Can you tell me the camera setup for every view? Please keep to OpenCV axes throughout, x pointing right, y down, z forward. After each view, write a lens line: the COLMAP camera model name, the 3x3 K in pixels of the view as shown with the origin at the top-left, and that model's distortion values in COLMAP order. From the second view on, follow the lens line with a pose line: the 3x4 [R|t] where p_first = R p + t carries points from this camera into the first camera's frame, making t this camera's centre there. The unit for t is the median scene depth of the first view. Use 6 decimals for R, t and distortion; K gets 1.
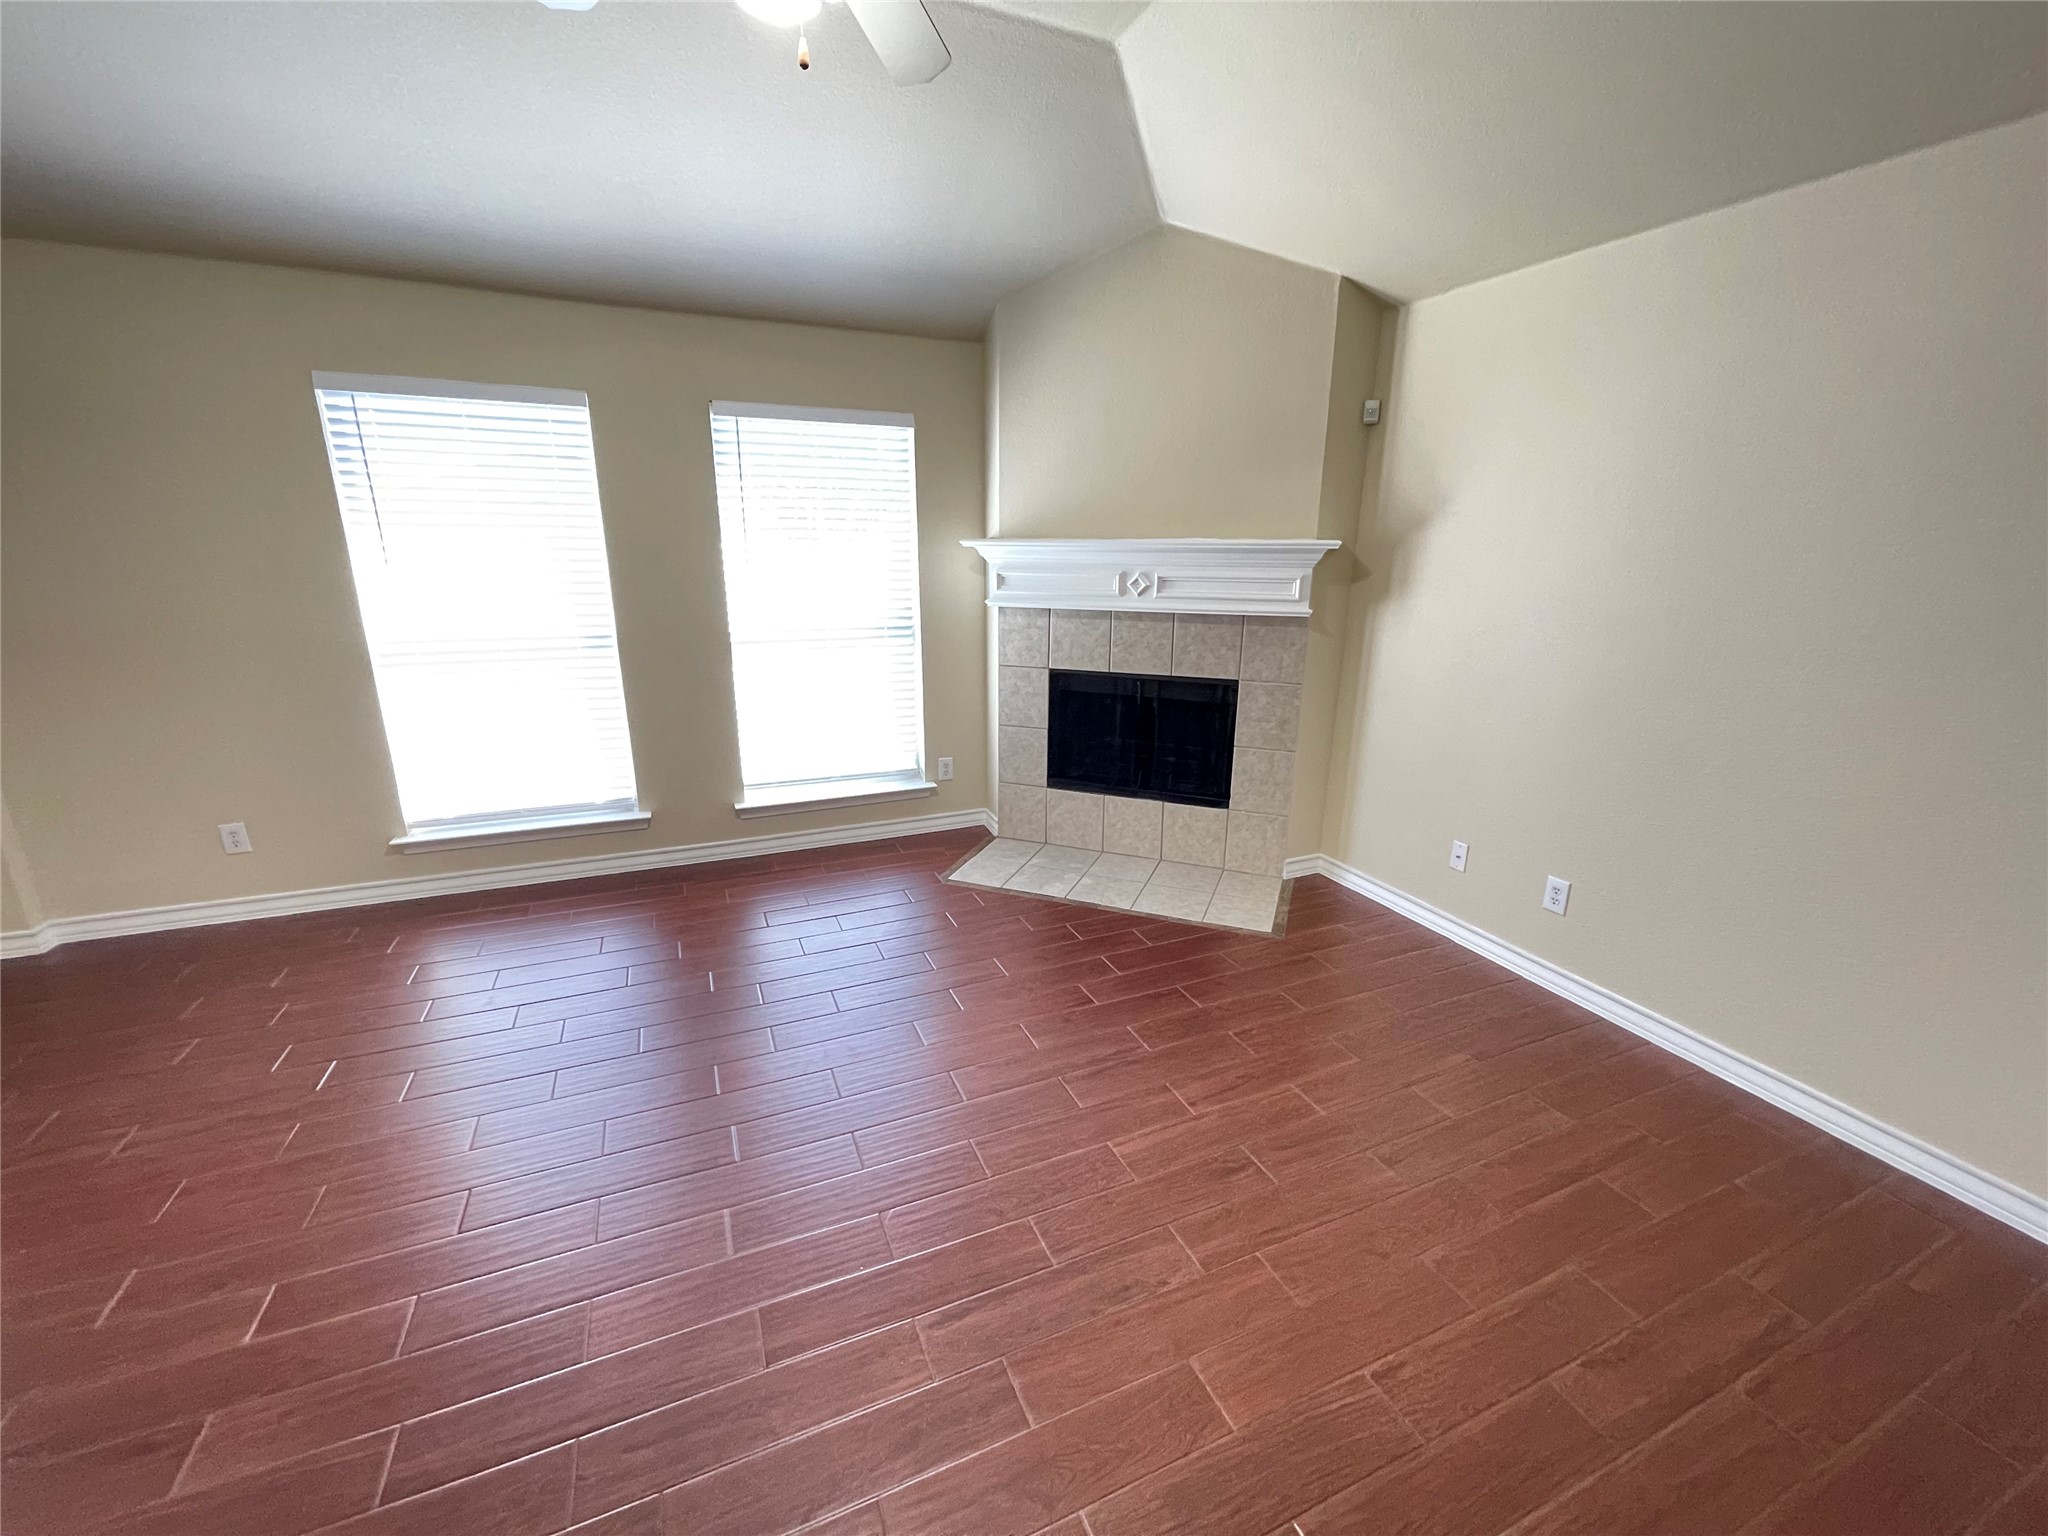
lens RADIAL K [[827.4, 0, 1031.2], [0, 827.4, 779.8], [0, 0, 1]] dist [-0.008437, 0.002370]
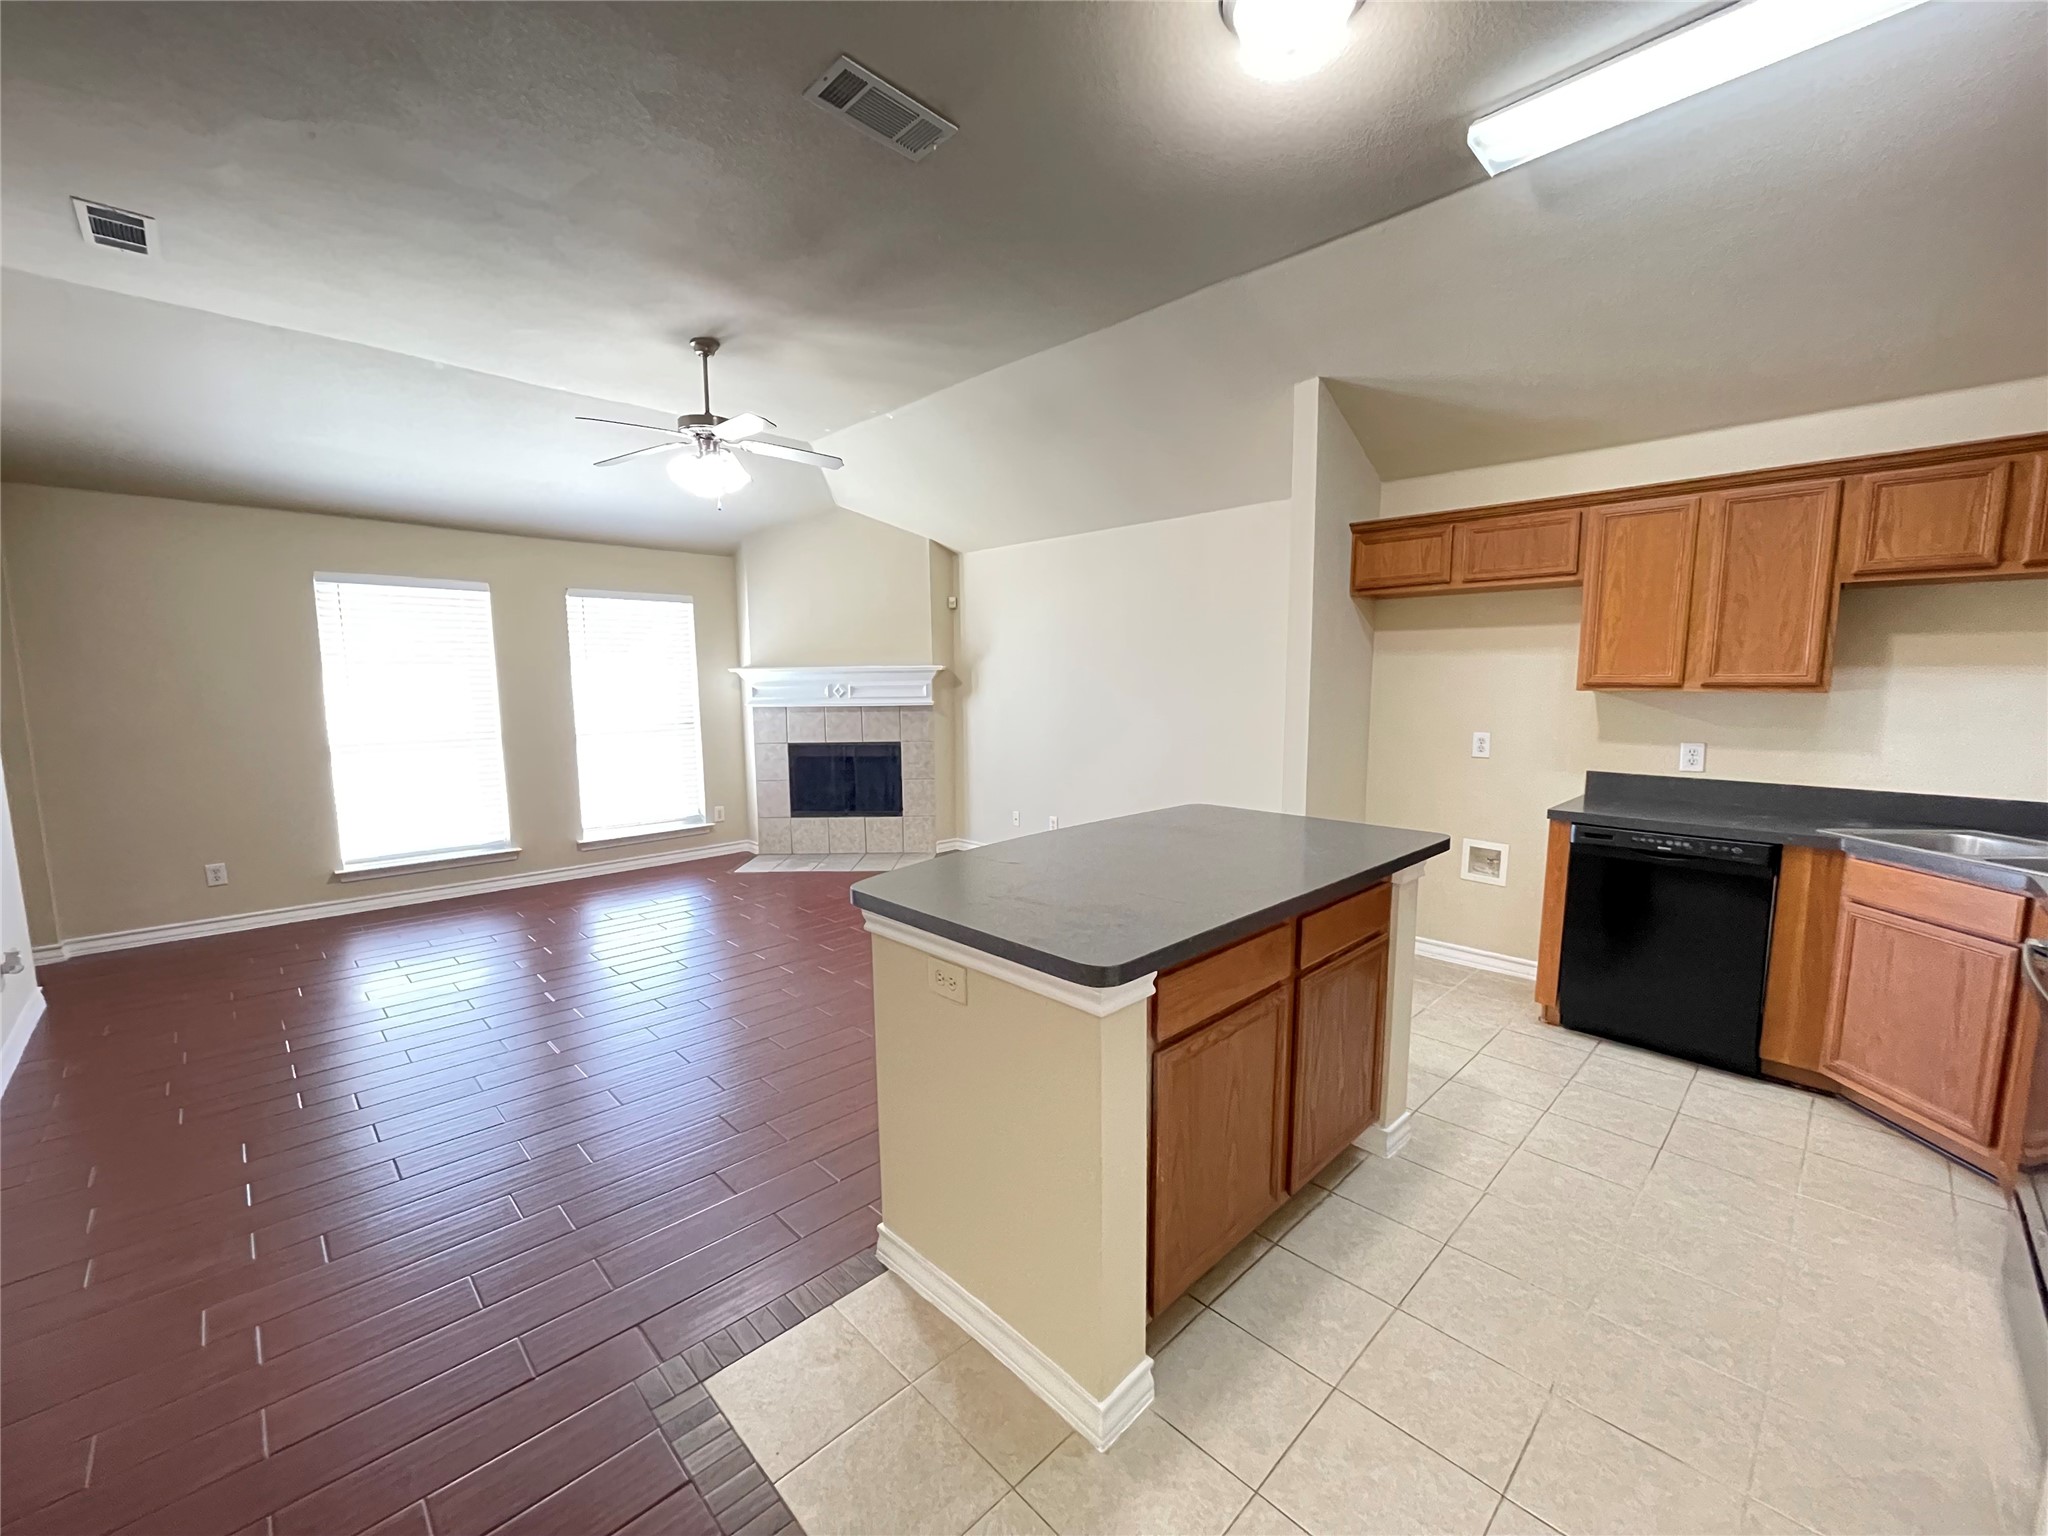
lens RADIAL K [[827.4, 0, 1035.6], [0, 827.4, 774.4], [0, 0, 1]] dist [-0.008437, 0.002370]
pose [[0.929301, -0.058651, 0.364637, -0.132632], [0.116756, 0.983330, -0.139395, 0.229278], [-0.350382, 0.172113, 0.920657, -0.729560]]
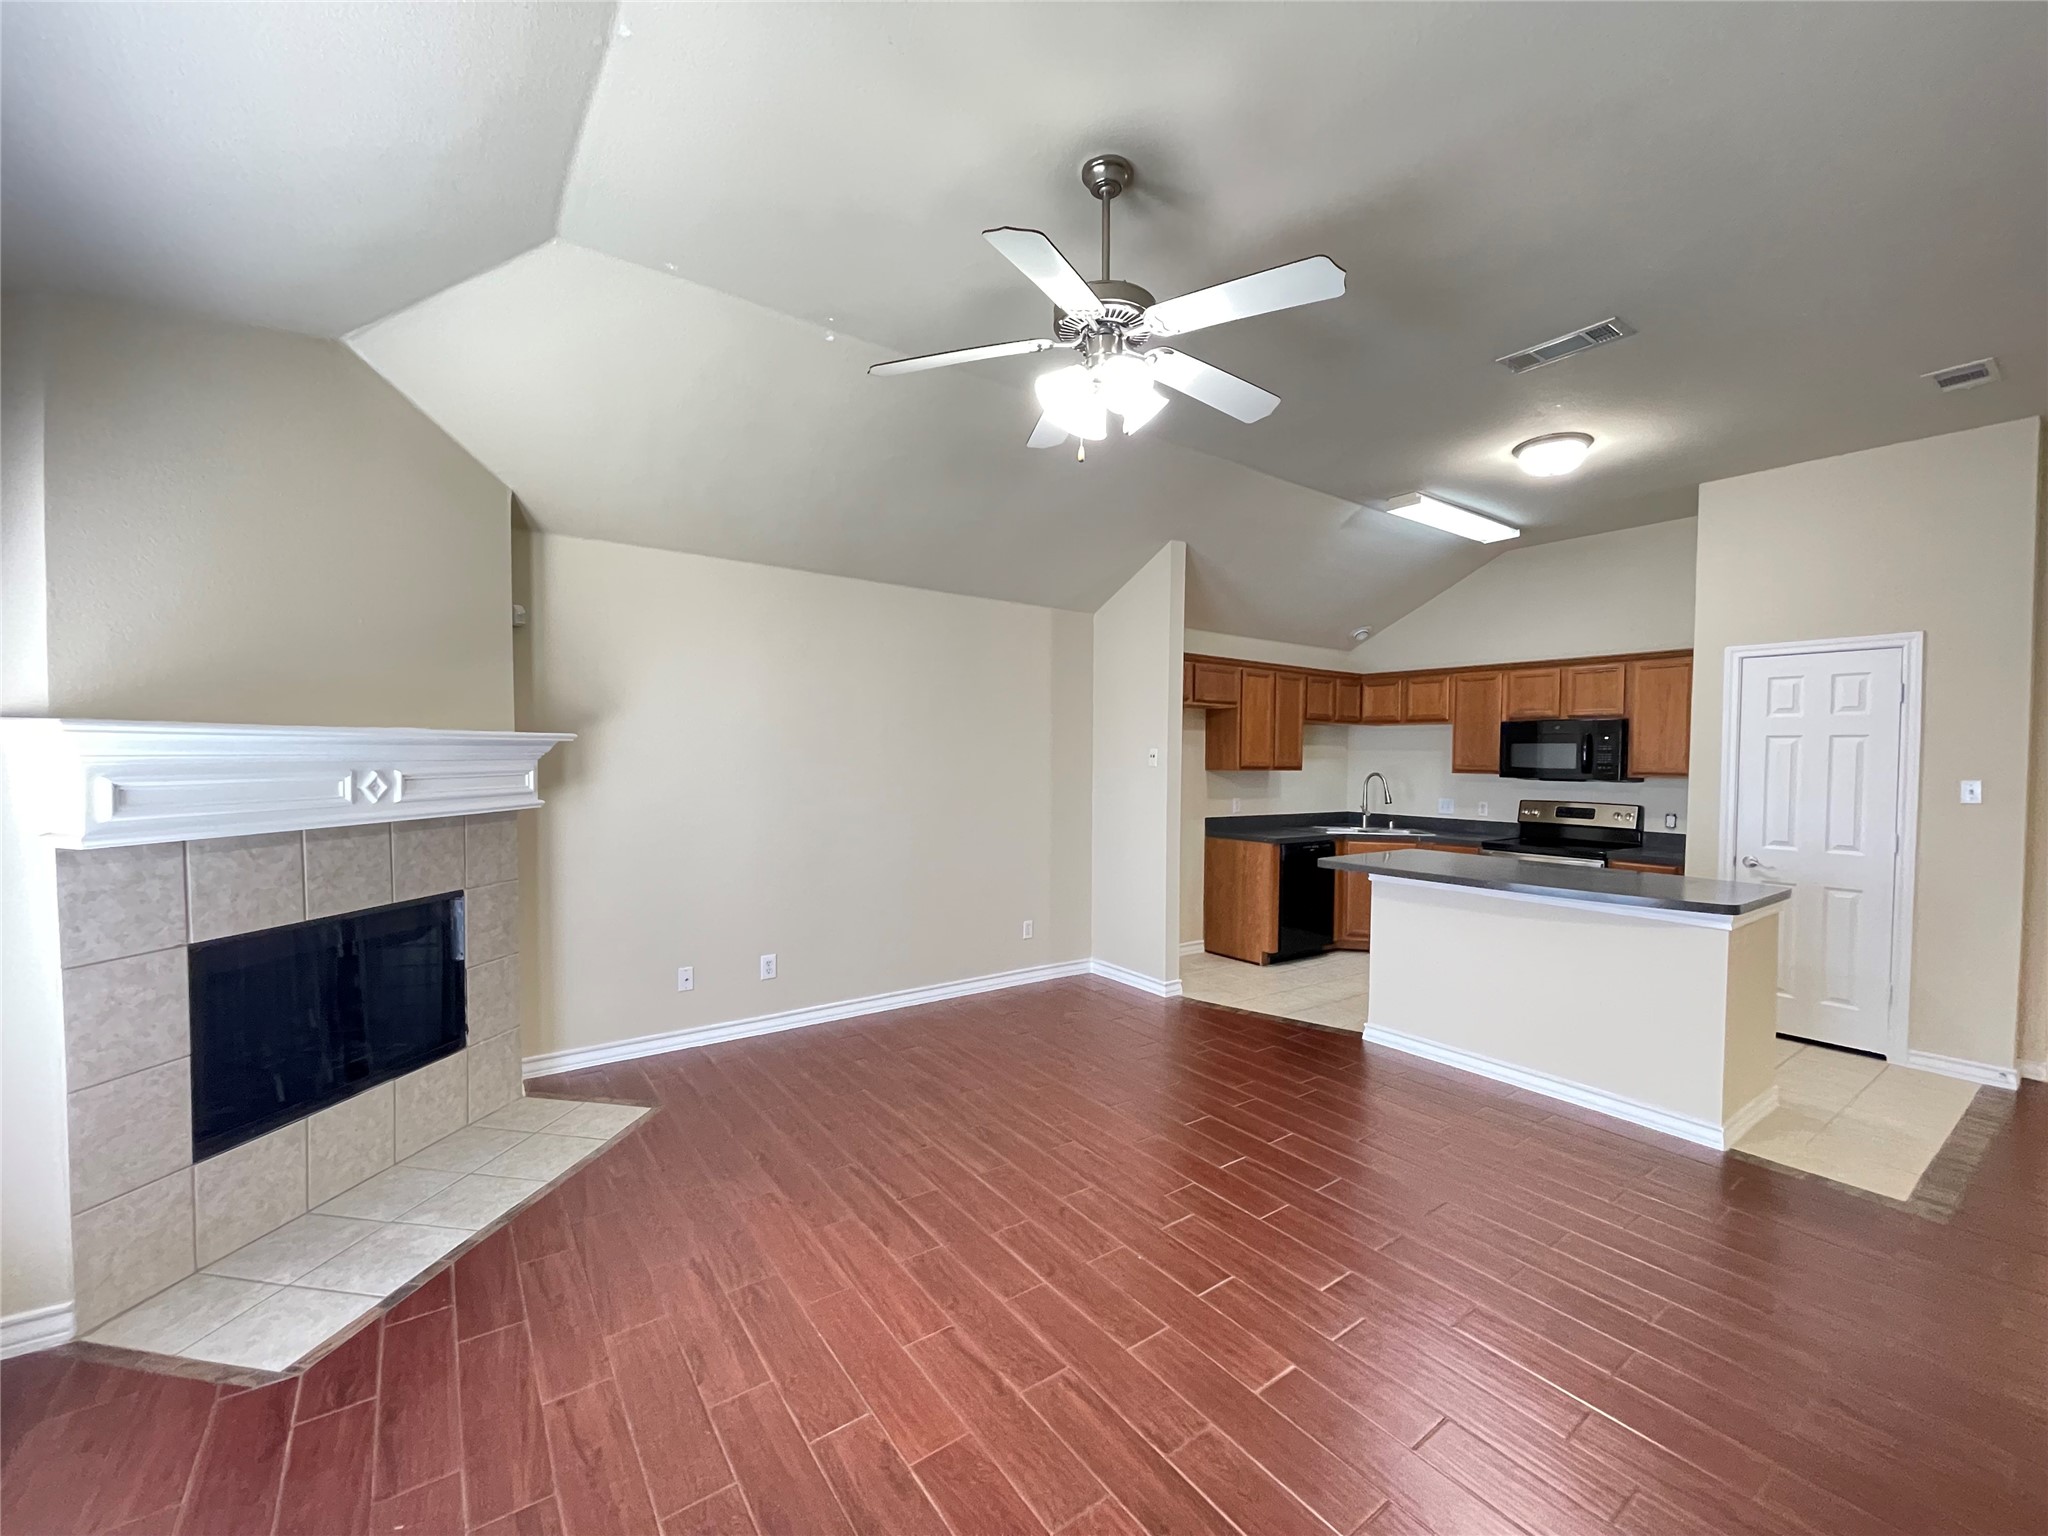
lens RADIAL K [[827.4, 0, 1030.7], [0, 827.4, 776.1], [0, 0, 1]] dist [-0.008437, 0.002370]
pose [[-0.227283, -0.038768, 0.973057, -0.685911], [0.255315, 0.961883, 0.097958, -0.163675], [-0.939764, 0.270700, -0.208721, 0.585988]]
